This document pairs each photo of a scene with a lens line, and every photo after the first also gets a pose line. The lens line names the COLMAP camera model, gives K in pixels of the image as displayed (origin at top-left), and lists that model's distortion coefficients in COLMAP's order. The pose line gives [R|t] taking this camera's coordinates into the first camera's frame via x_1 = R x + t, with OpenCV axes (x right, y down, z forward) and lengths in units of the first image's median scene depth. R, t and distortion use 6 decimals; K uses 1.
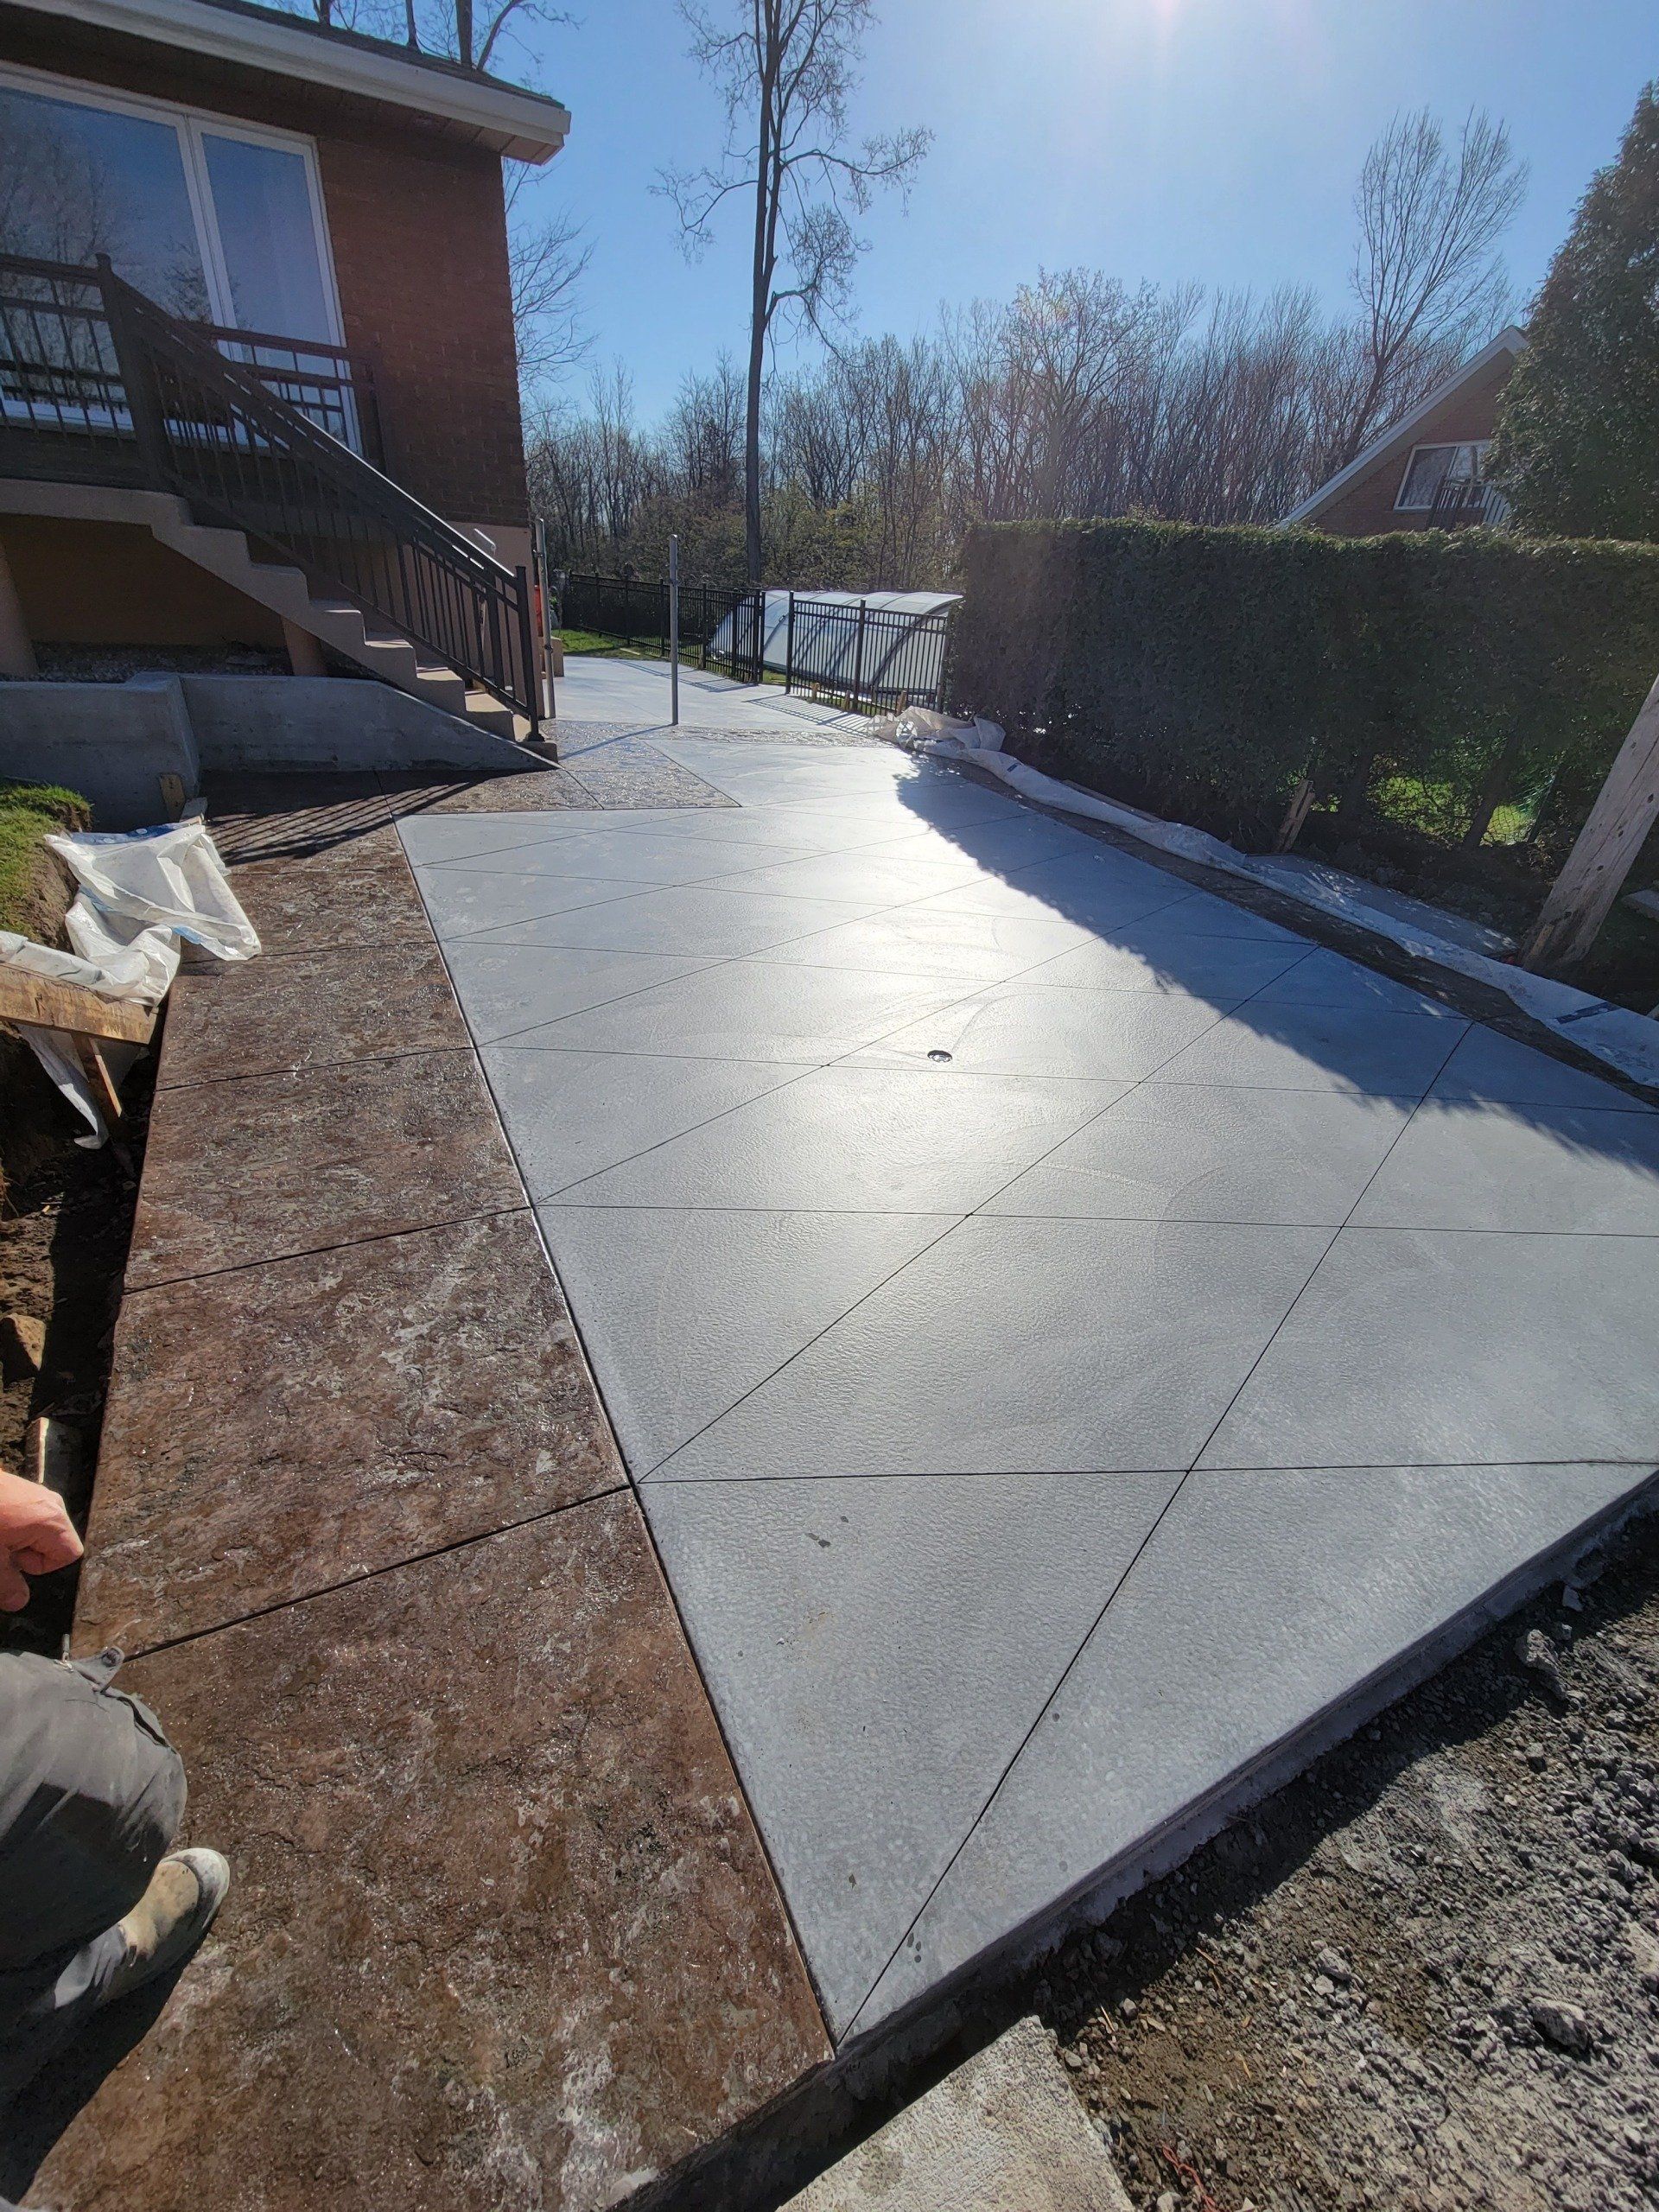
lens RADIAL K [[908.5, 0, 836.1], [0, 908.5, 1107.0], [0, 0, 1]] dist [0.003615, -0.004077]
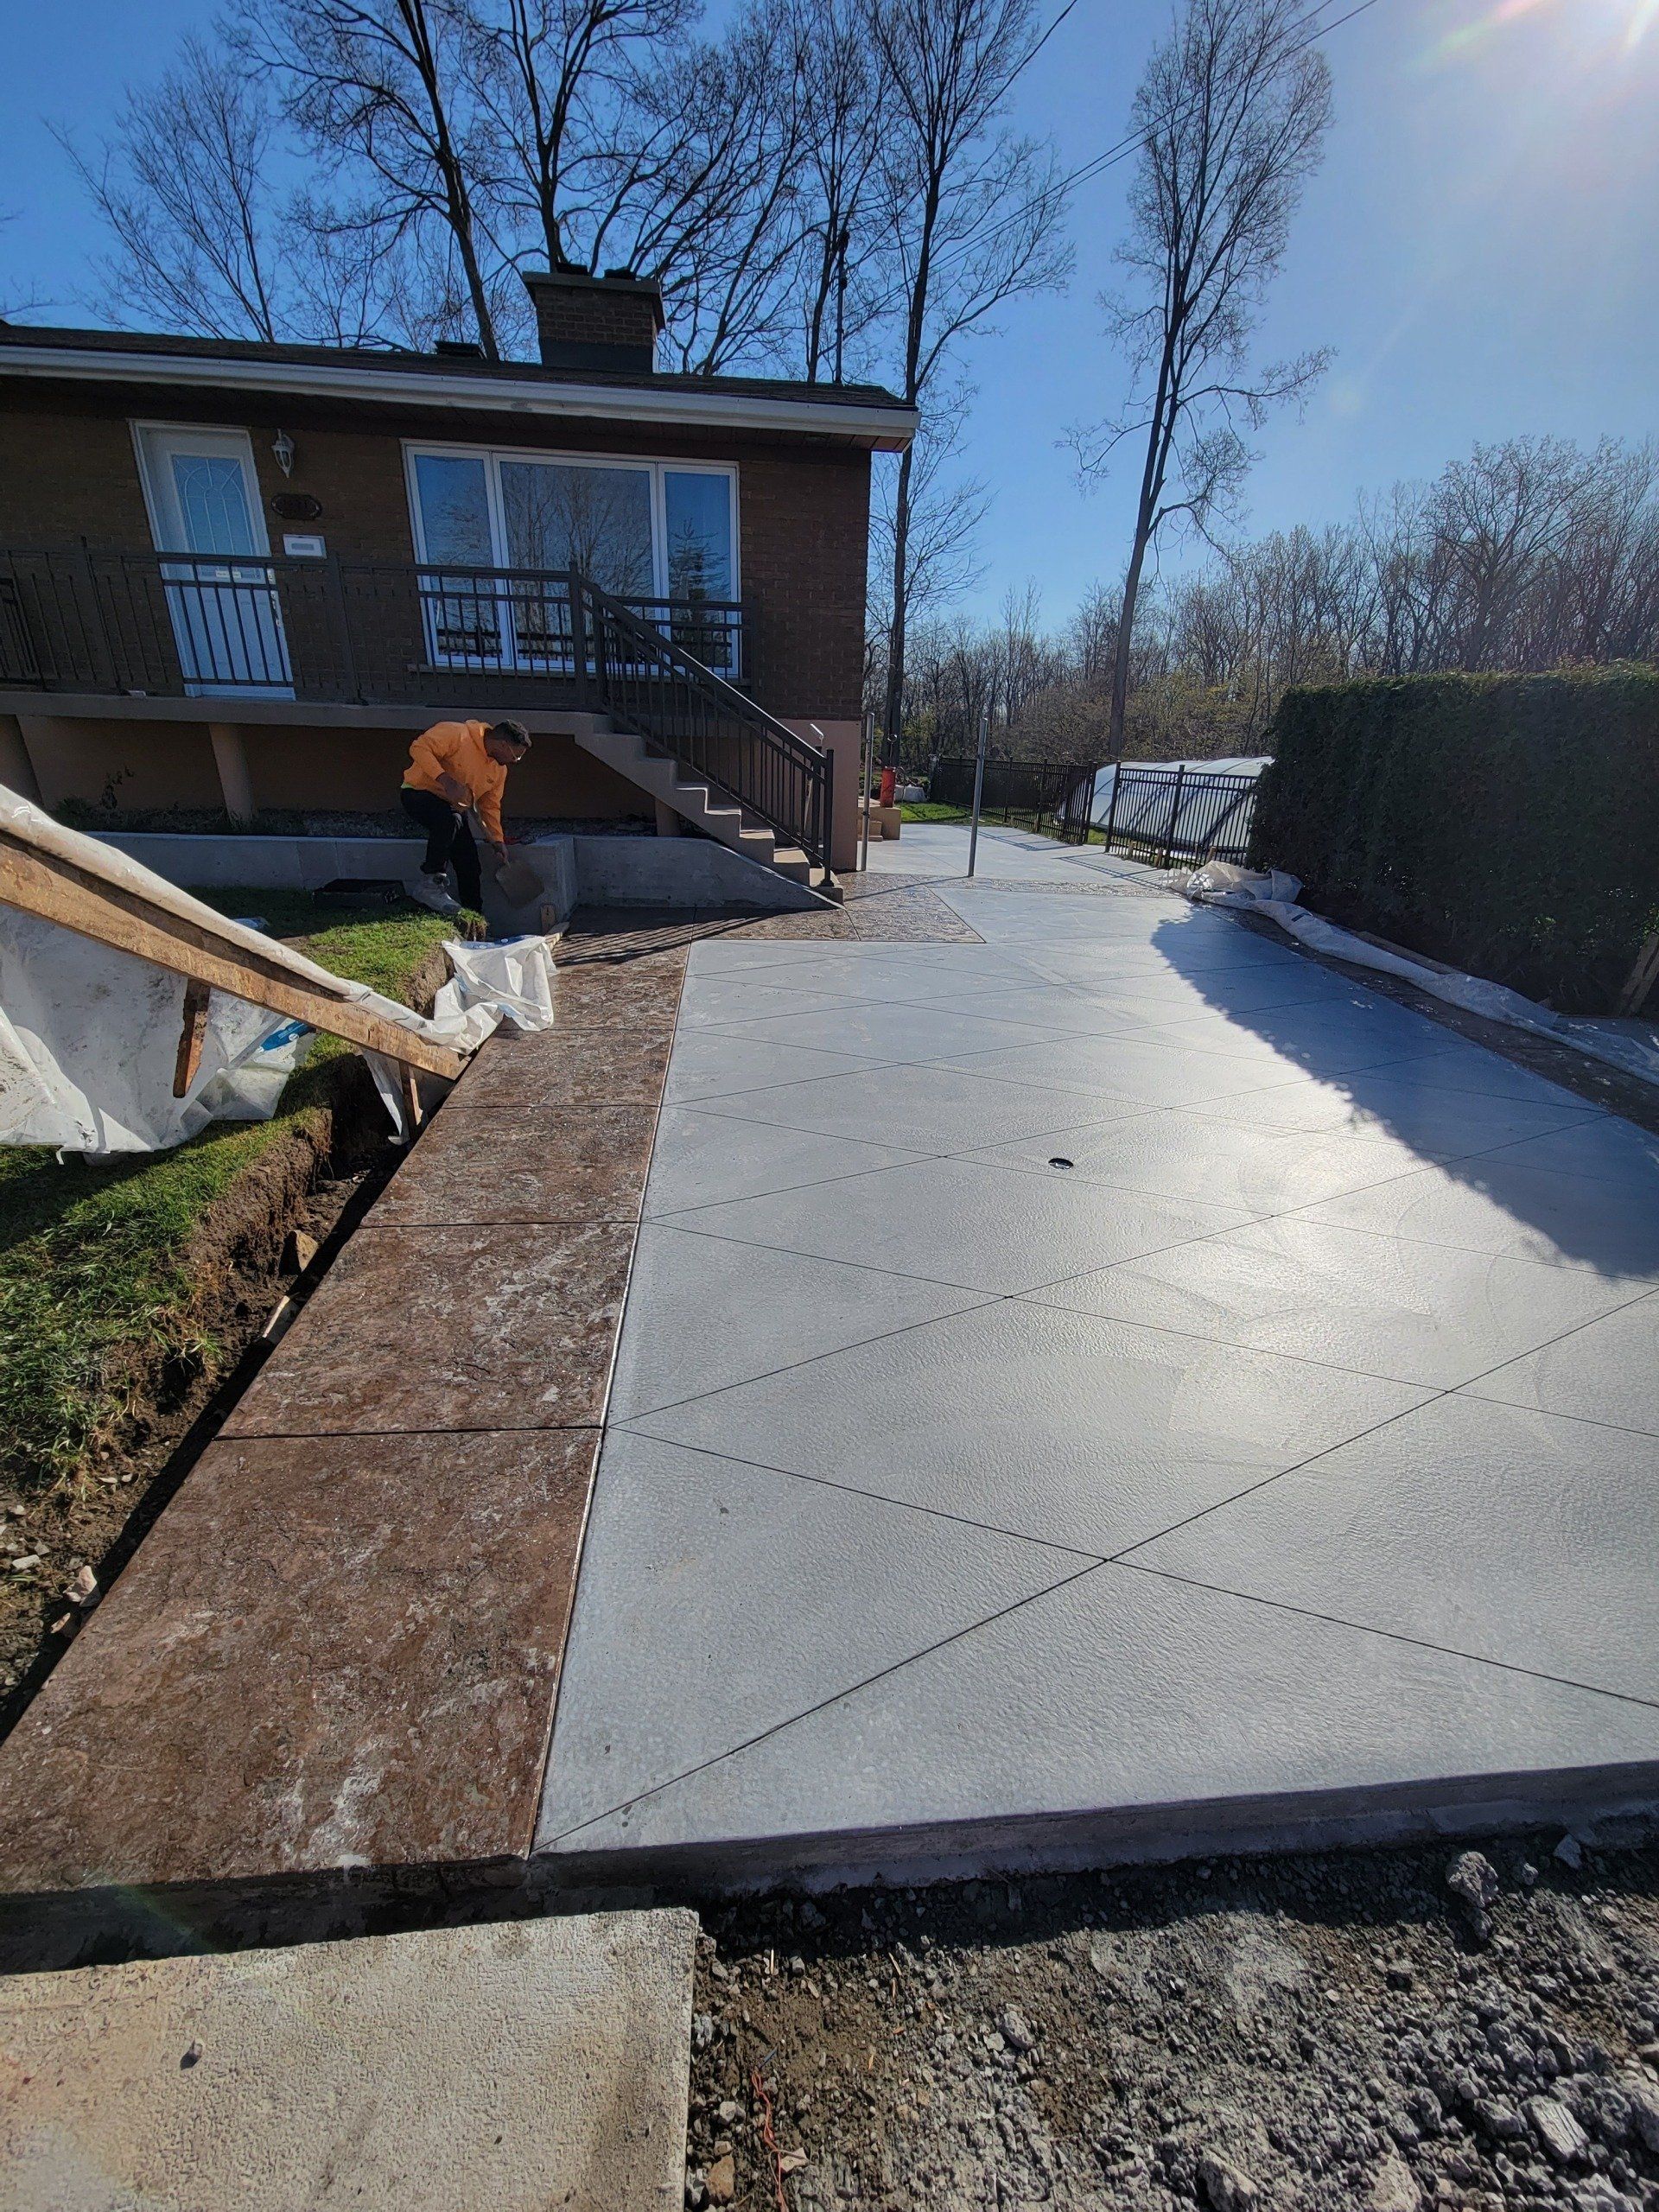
lens RADIAL K [[901.0, 0, 835.2], [0, 901.0, 1108.8], [0, 0, 1]] dist [0.001837, -0.003877]
pose [[0.925030, 0.094672, -0.367909, 0.245108], [-0.151167, 0.980206, -0.127848, 0.052122], [0.348523, 0.173879, 0.921031, -0.047107]]
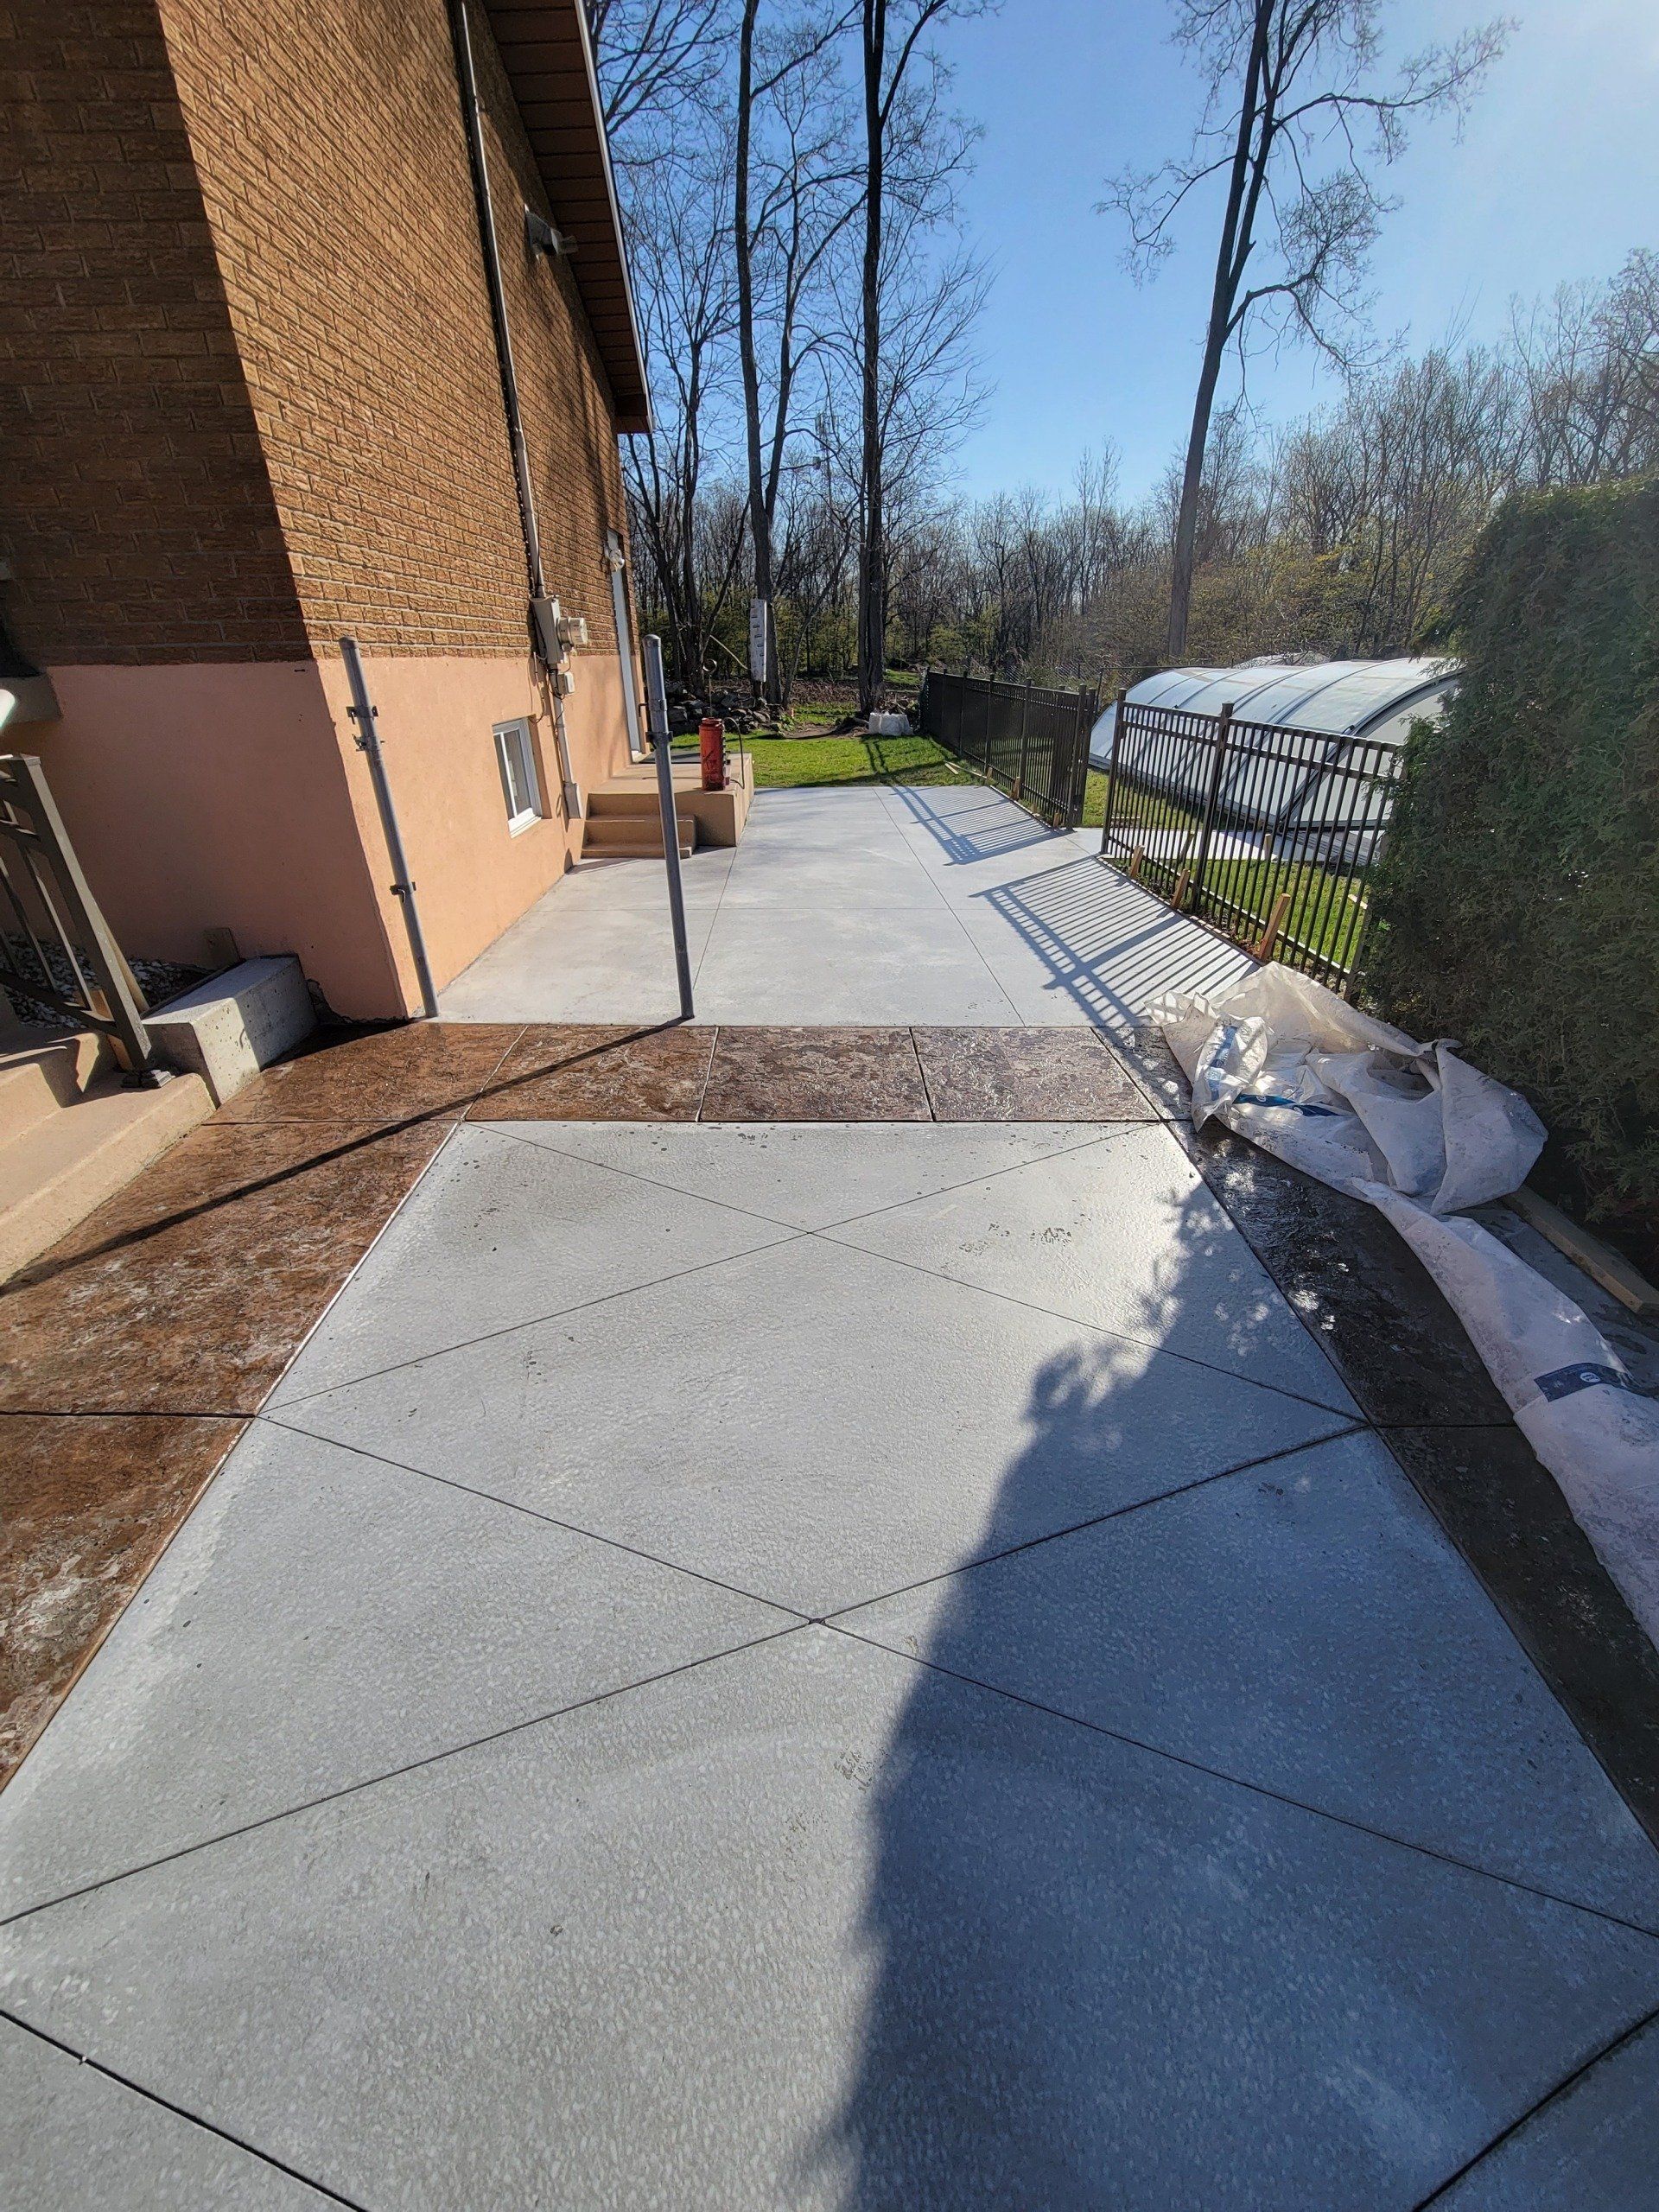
lens RADIAL K [[897.9, 0, 838.9], [0, 897.9, 1106.6], [0, 0, 1]] dist [0.008893, -0.007074]
pose [[0.892769, 0.120004, -0.434237, 0.252169], [-0.146957, 0.988721, -0.028895, -0.912846], [0.425872, 0.089611, 0.900335, 1.507522]]
